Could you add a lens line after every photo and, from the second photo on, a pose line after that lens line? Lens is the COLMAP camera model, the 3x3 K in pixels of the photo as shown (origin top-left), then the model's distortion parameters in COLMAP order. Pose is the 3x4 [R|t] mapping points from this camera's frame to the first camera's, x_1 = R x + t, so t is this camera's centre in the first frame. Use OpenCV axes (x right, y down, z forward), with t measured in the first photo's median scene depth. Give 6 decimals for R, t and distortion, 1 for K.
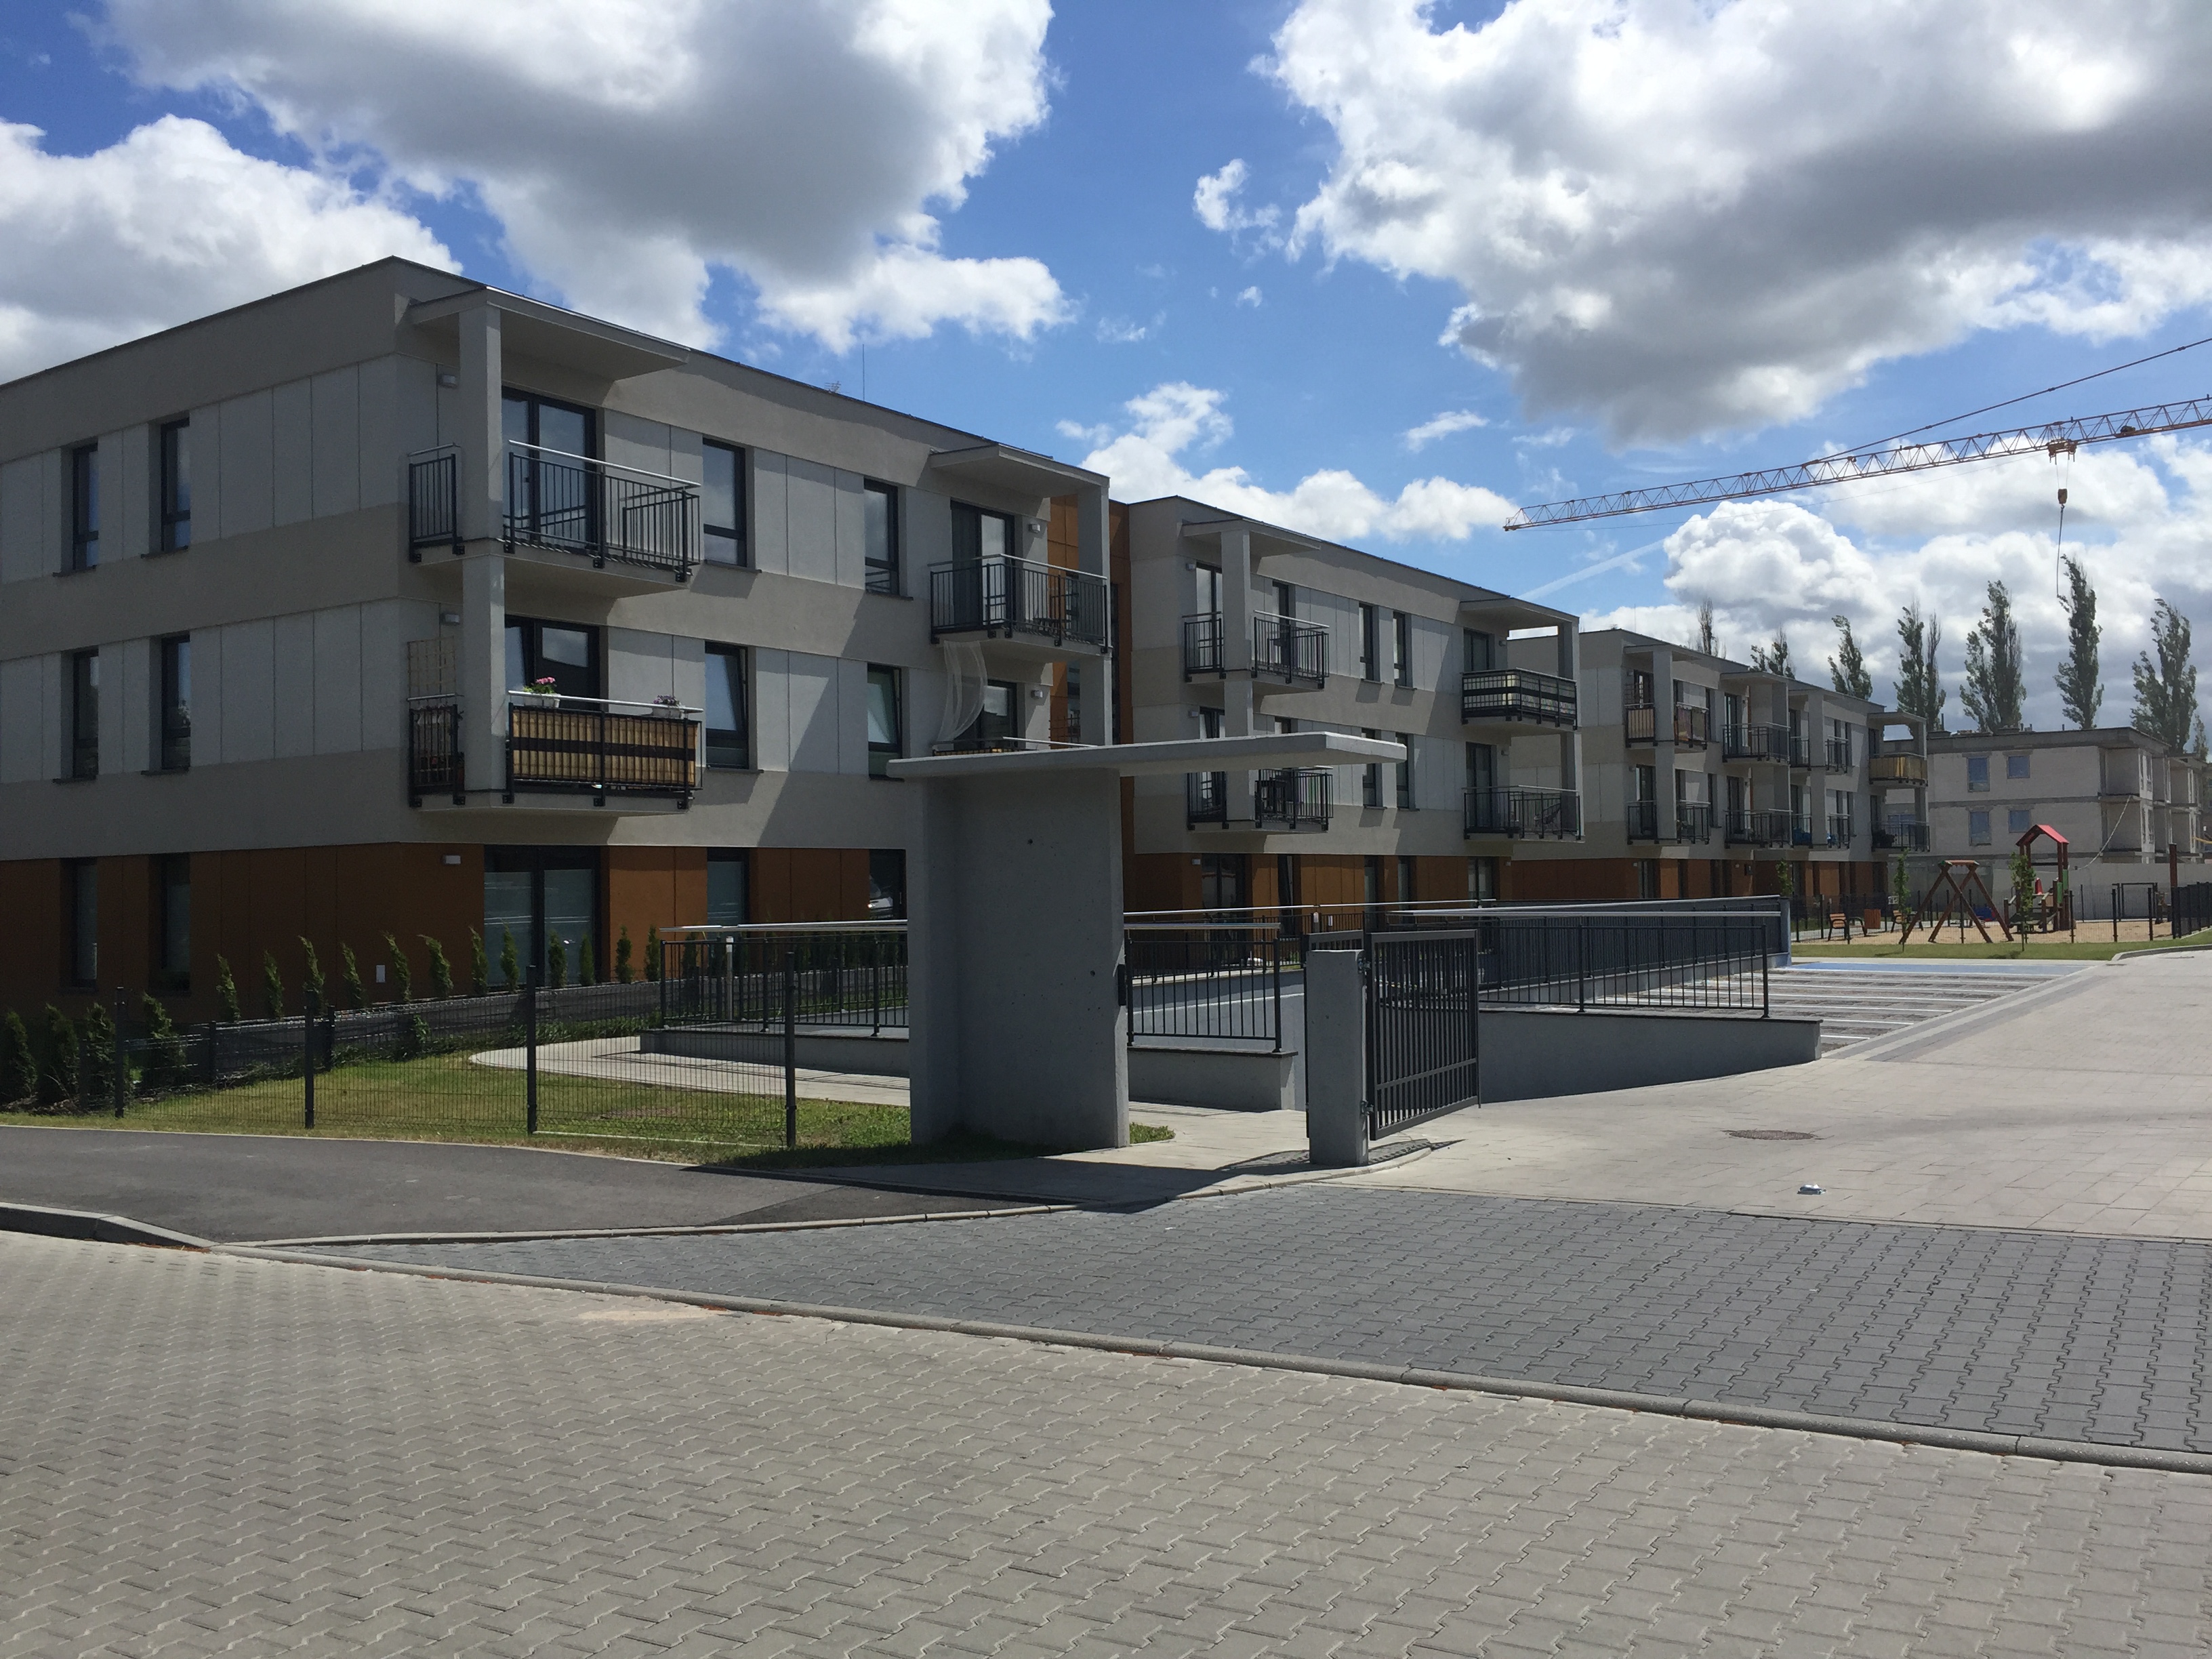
lens RADIAL K [[1888.0, 0, 1106.0], [0, 1888.0, 829.5], [0, 0, 1]] dist [0.005696, 0.040049]
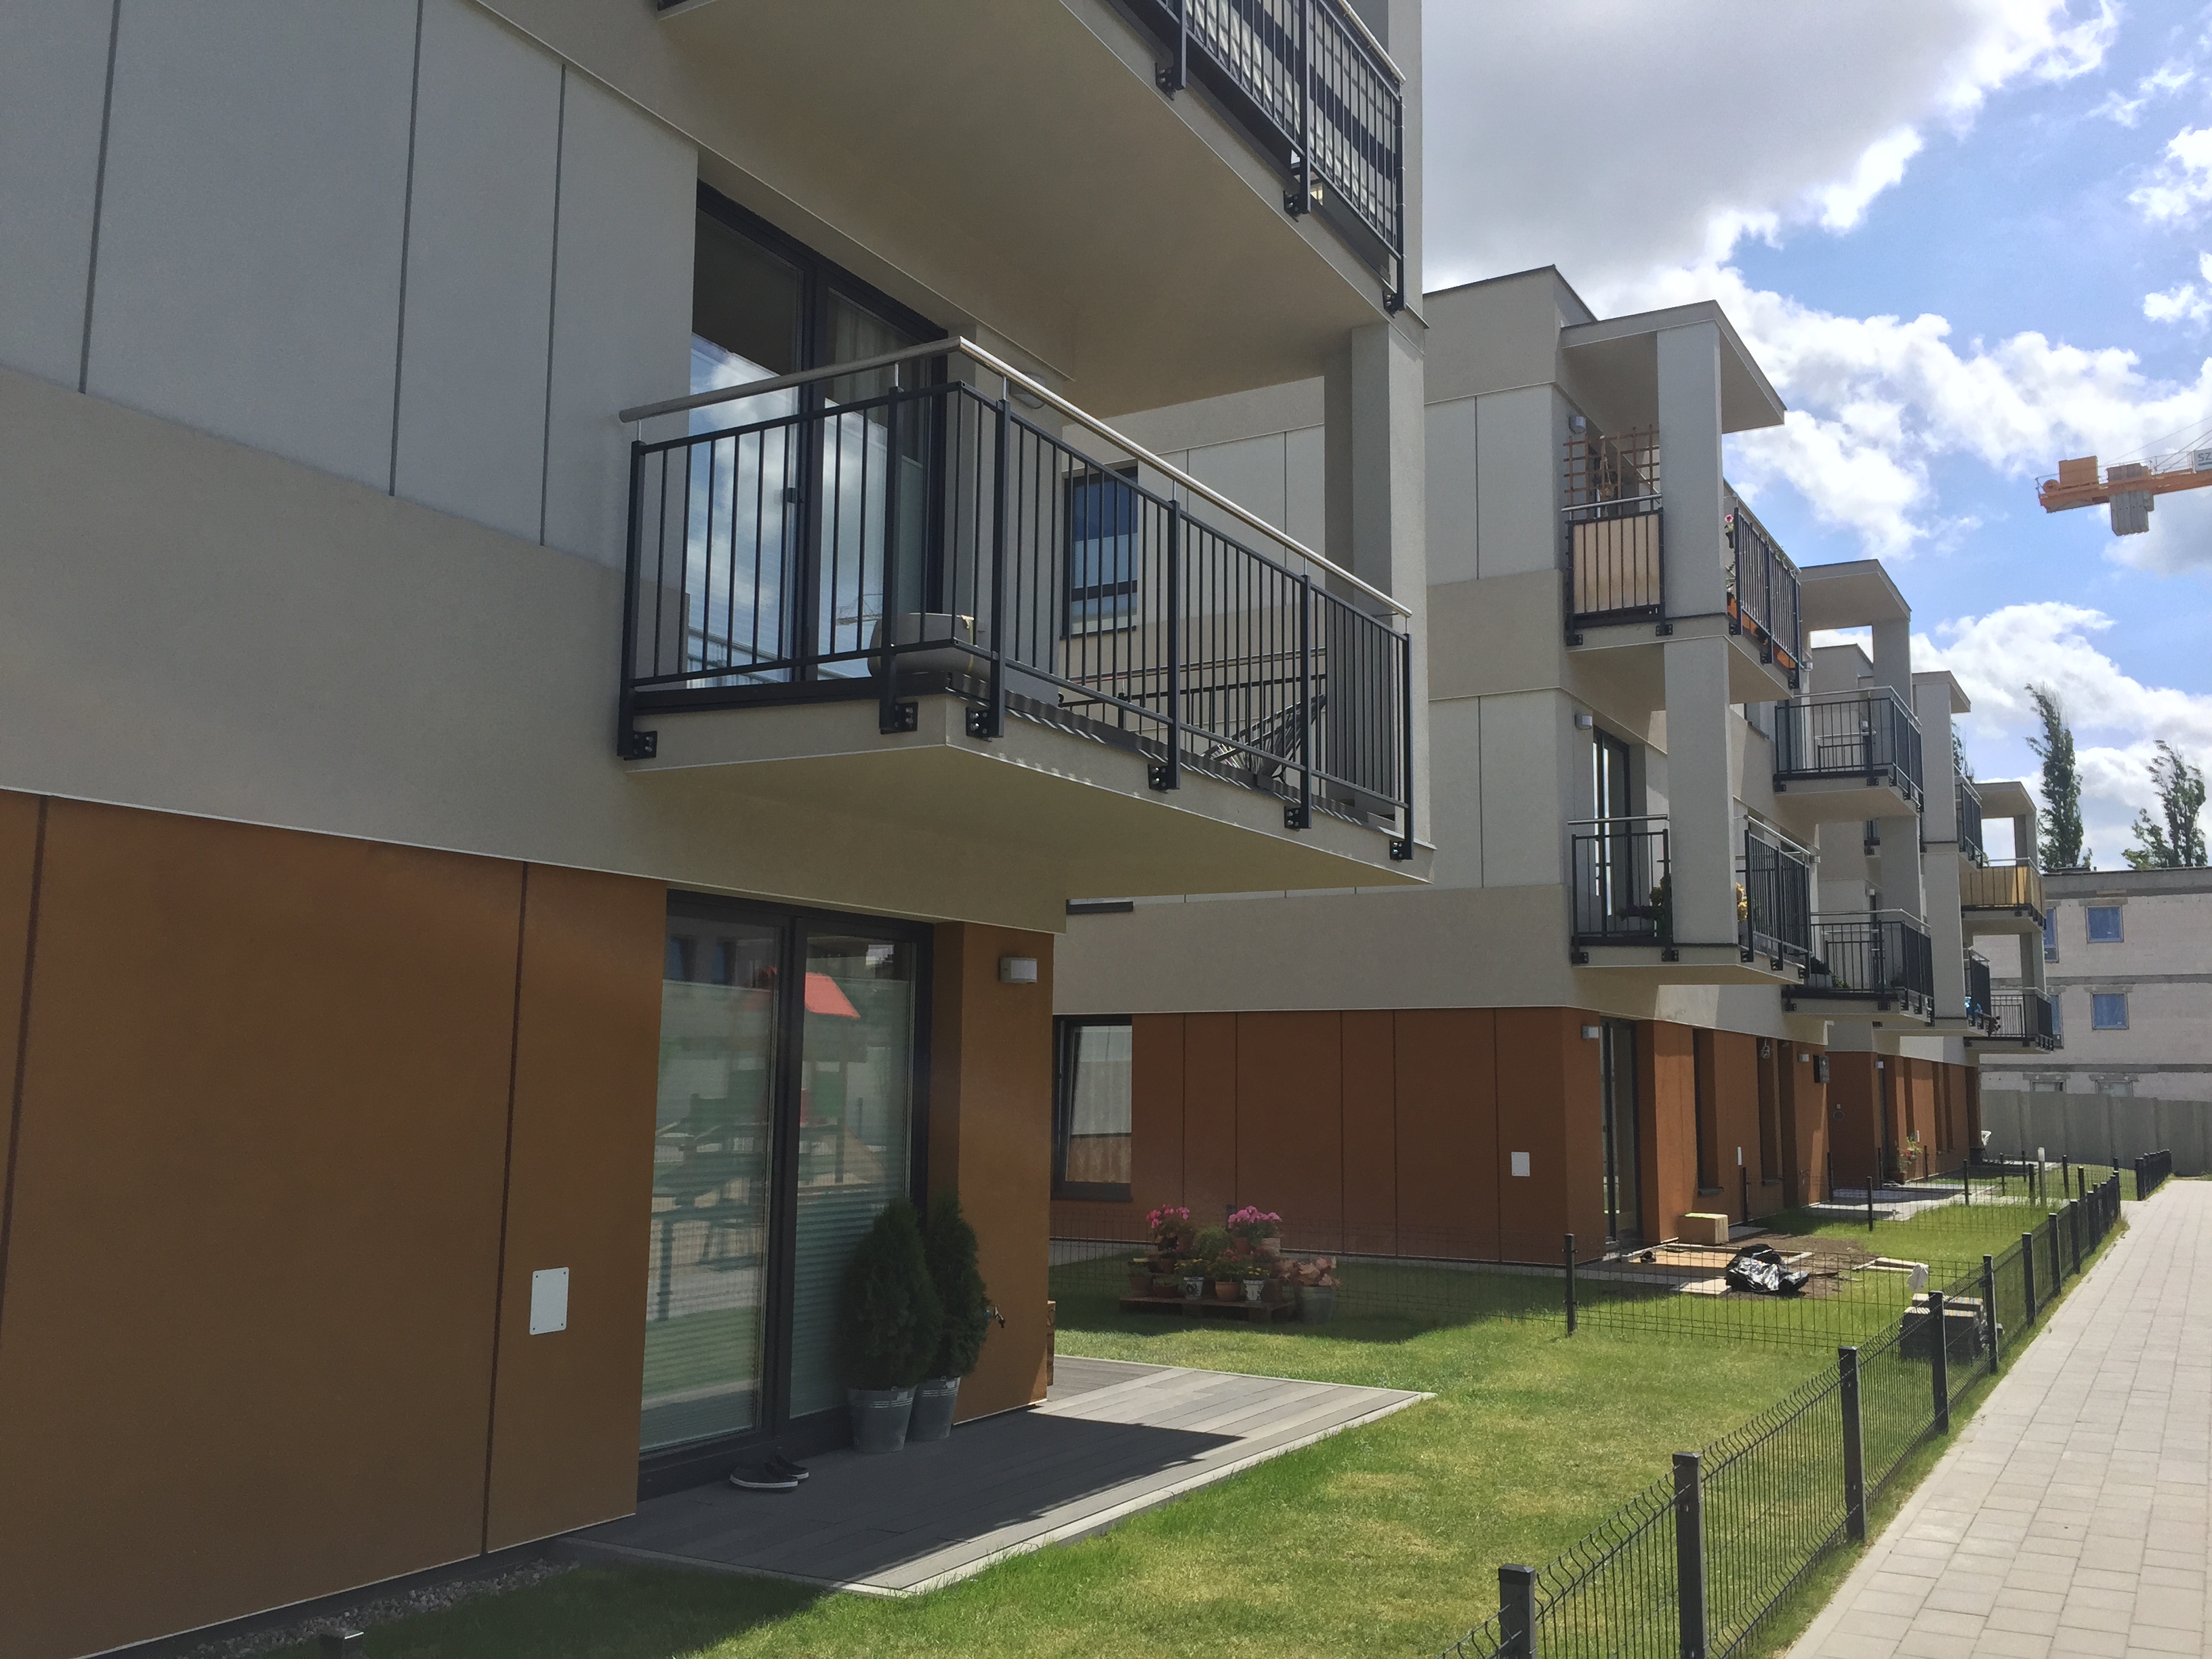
lens RADIAL K [[1852.2, 0, 1106.0], [0, 1852.2, 829.5], [0, 0, 1]] dist [0.099139, -0.140975]
pose [[0.996336, 0.037018, 0.077093, 0.365867], [-0.028714, 0.993934, -0.106168, 0.041432], [-0.080556, 0.103565, 0.991355, 1.451990]]
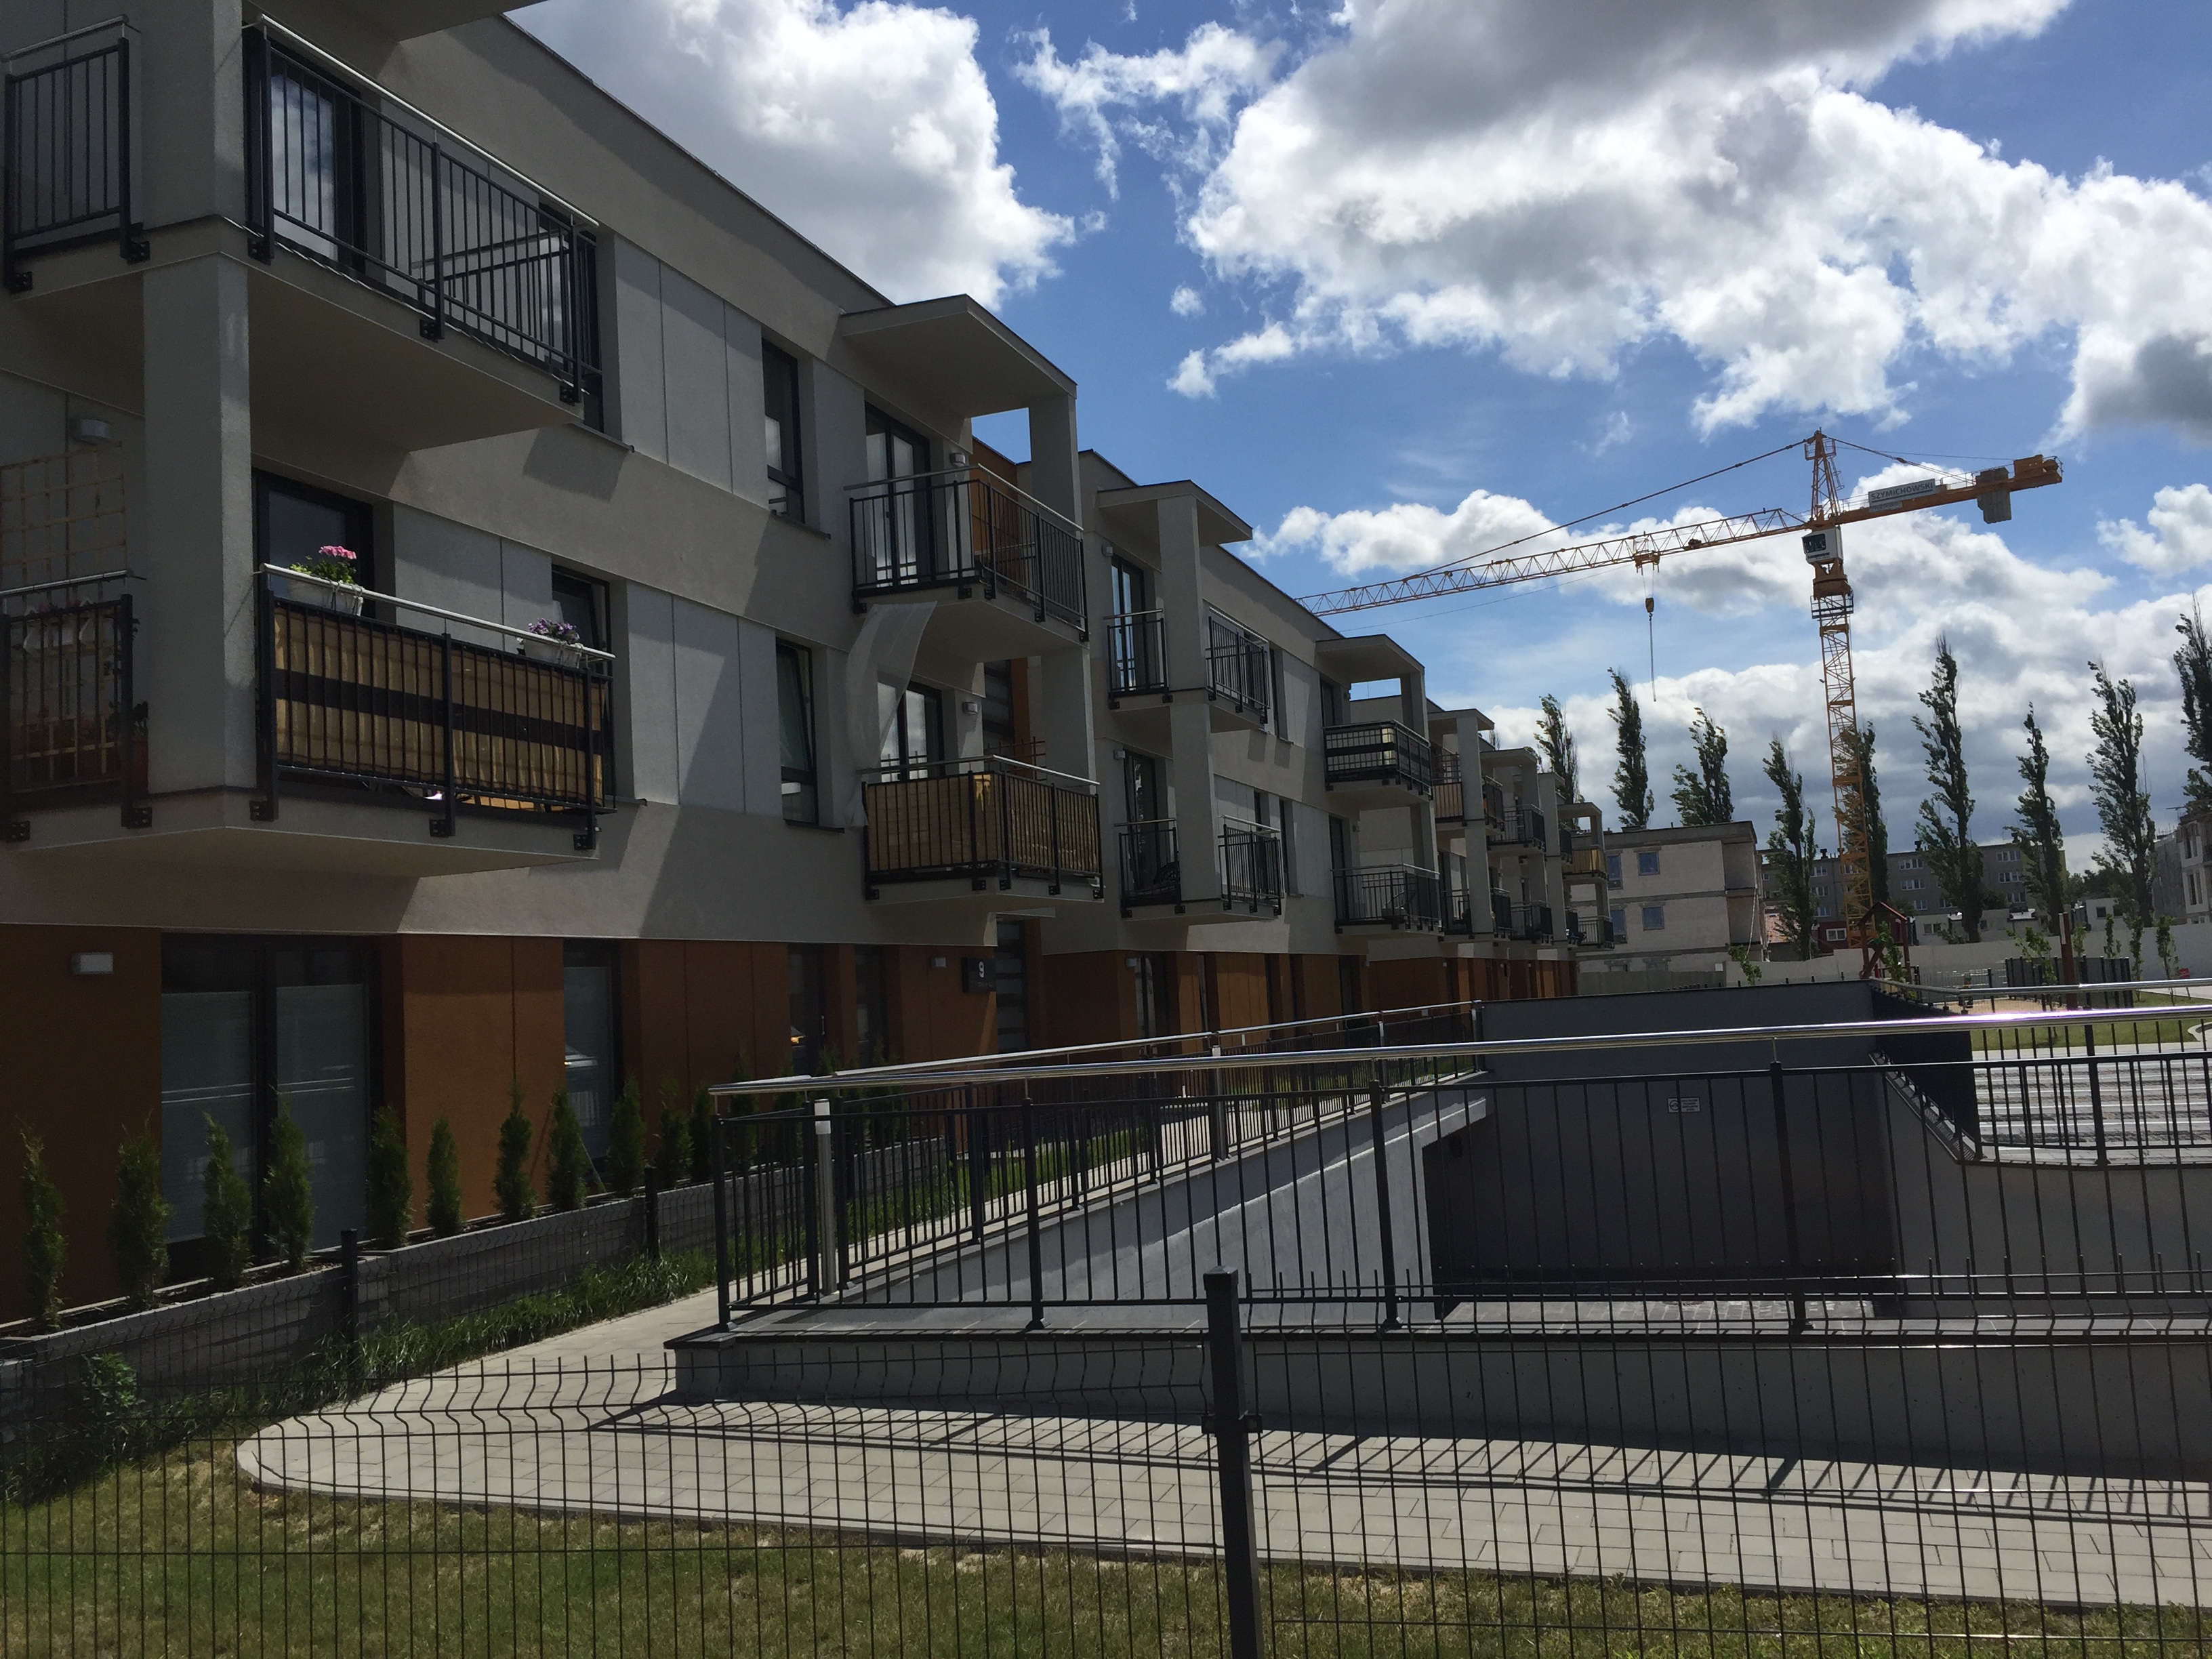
lens RADIAL K [[1896.4, 0, 1128.5], [0, 1896.4, 815.3], [0, 0, 1]] dist [-0.002986, -0.000054]
pose [[0.961808, -0.016105, 0.273250, -0.193064], [0.037793, 0.996520, -0.074292, 0.019546], [-0.271102, 0.081782, 0.959070, 0.417947]]
